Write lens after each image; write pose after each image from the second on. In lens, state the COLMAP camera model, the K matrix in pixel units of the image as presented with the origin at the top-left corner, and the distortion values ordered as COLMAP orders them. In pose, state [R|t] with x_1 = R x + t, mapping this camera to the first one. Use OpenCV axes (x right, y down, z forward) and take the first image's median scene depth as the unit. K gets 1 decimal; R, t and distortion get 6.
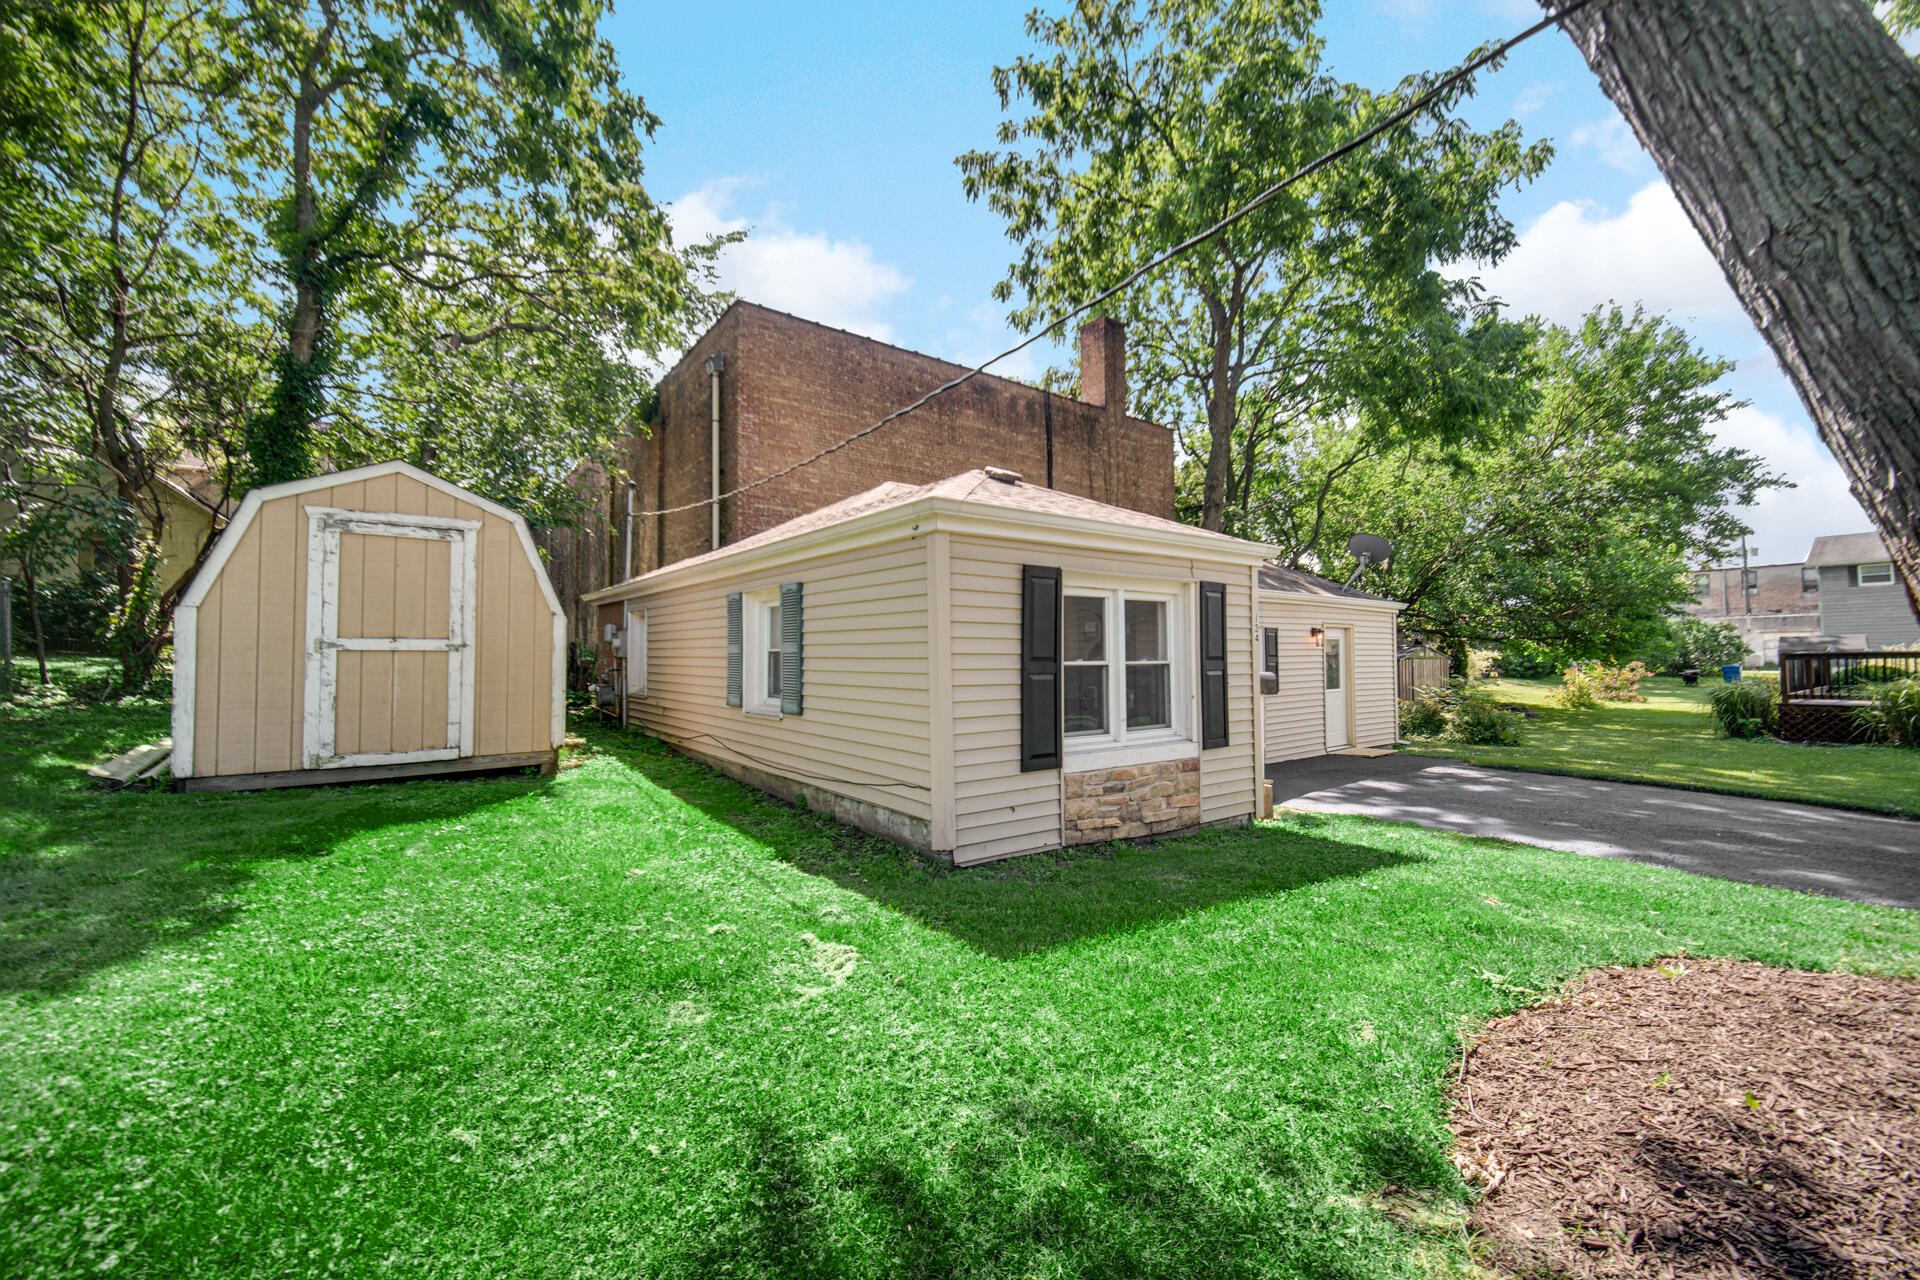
lens RADIAL K [[666.7, 0, 960.0], [0, 666.7, 640.0], [0, 0, 1]] dist [-0.000047, -0.000030]
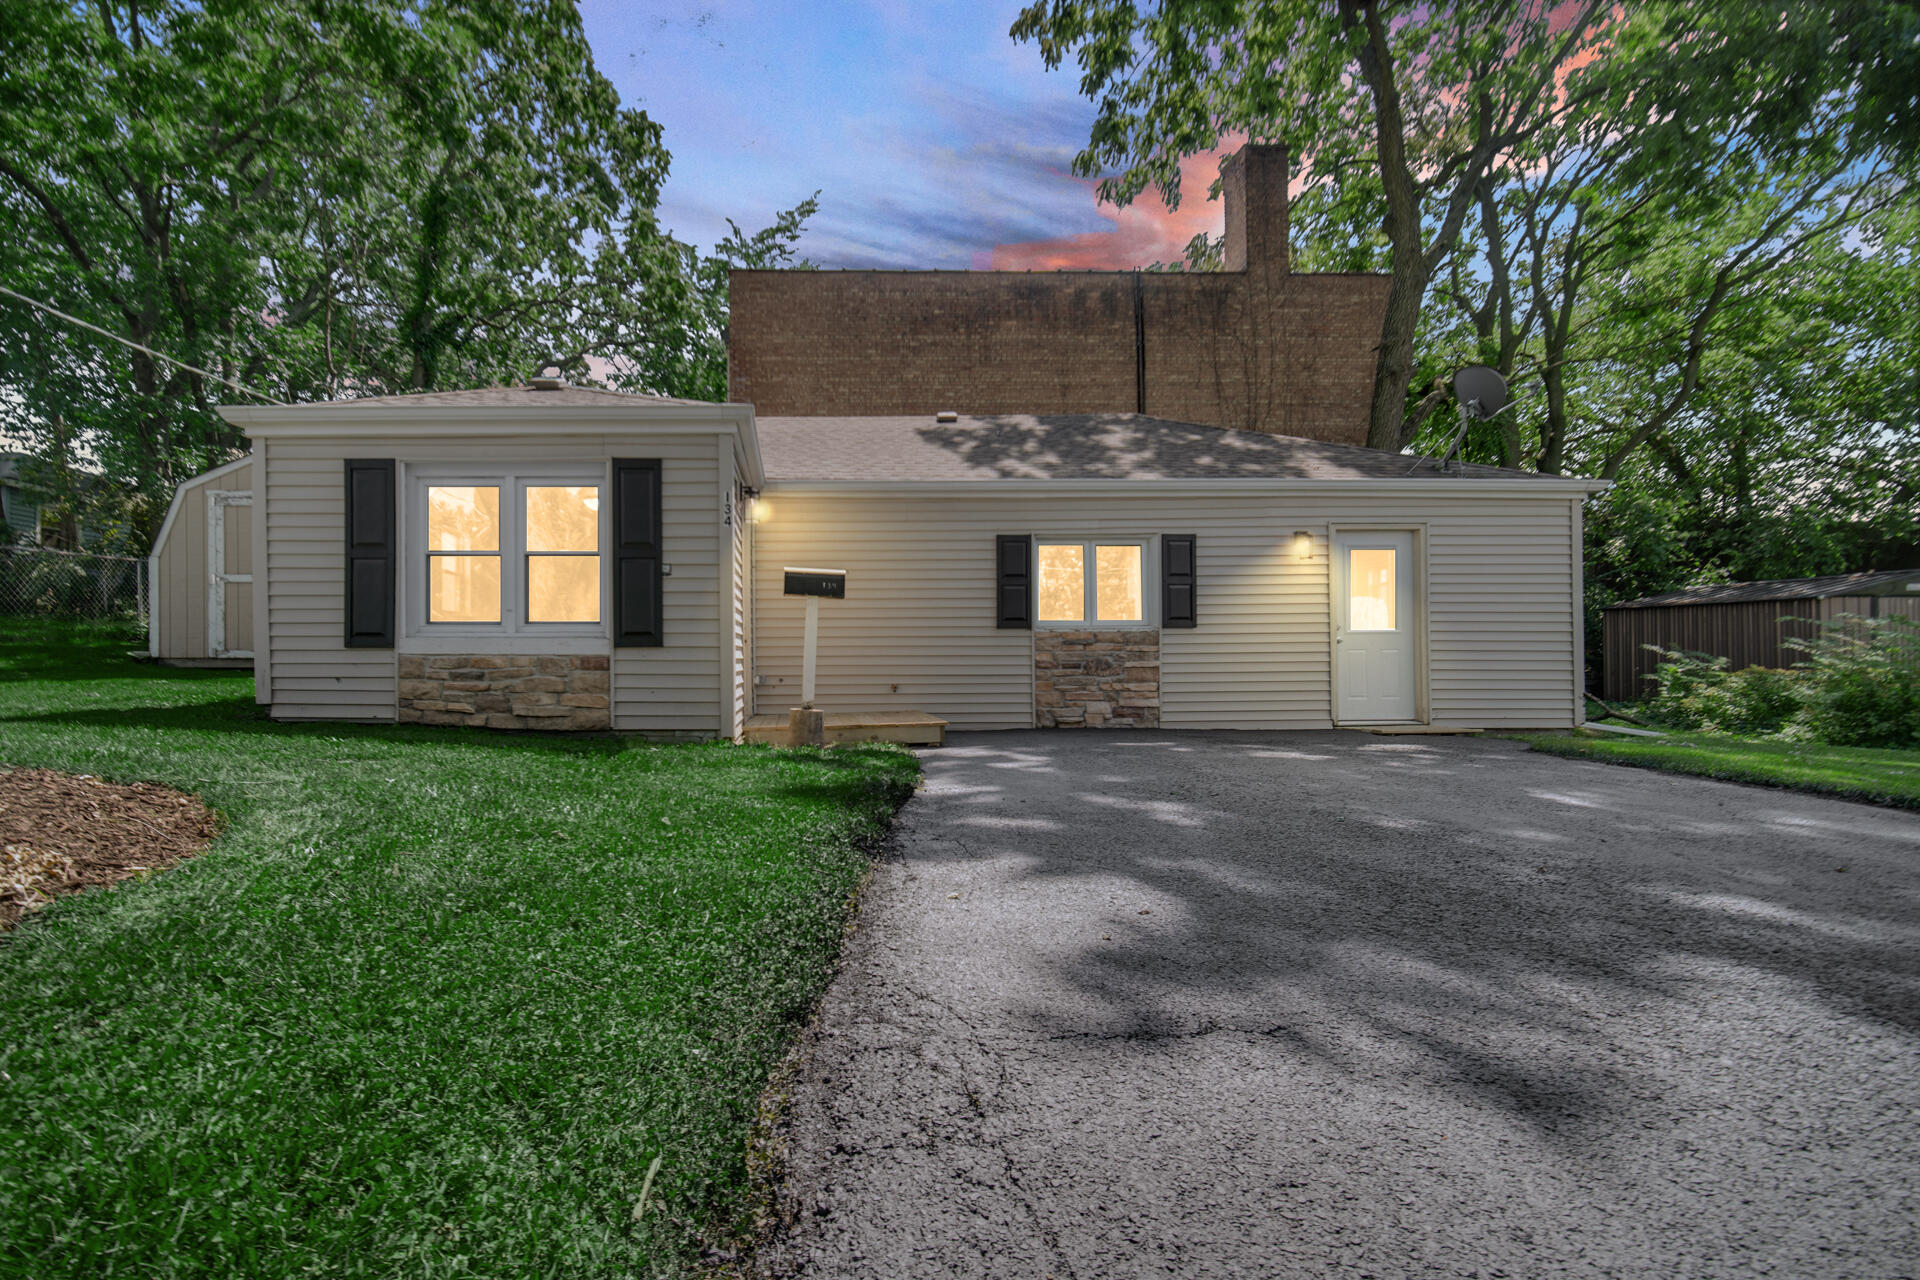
lens RADIAL K [[760.9, 0, 952.1], [0, 760.9, 654.5], [0, 0, 1]] dist [-0.007442, -0.000197]
pose [[0.843564, -0.005425, -0.537002, 1.425462], [0.016693, 0.999731, 0.016123, 0.183011], [0.536769, -0.022565, 0.843427, 0.426195]]
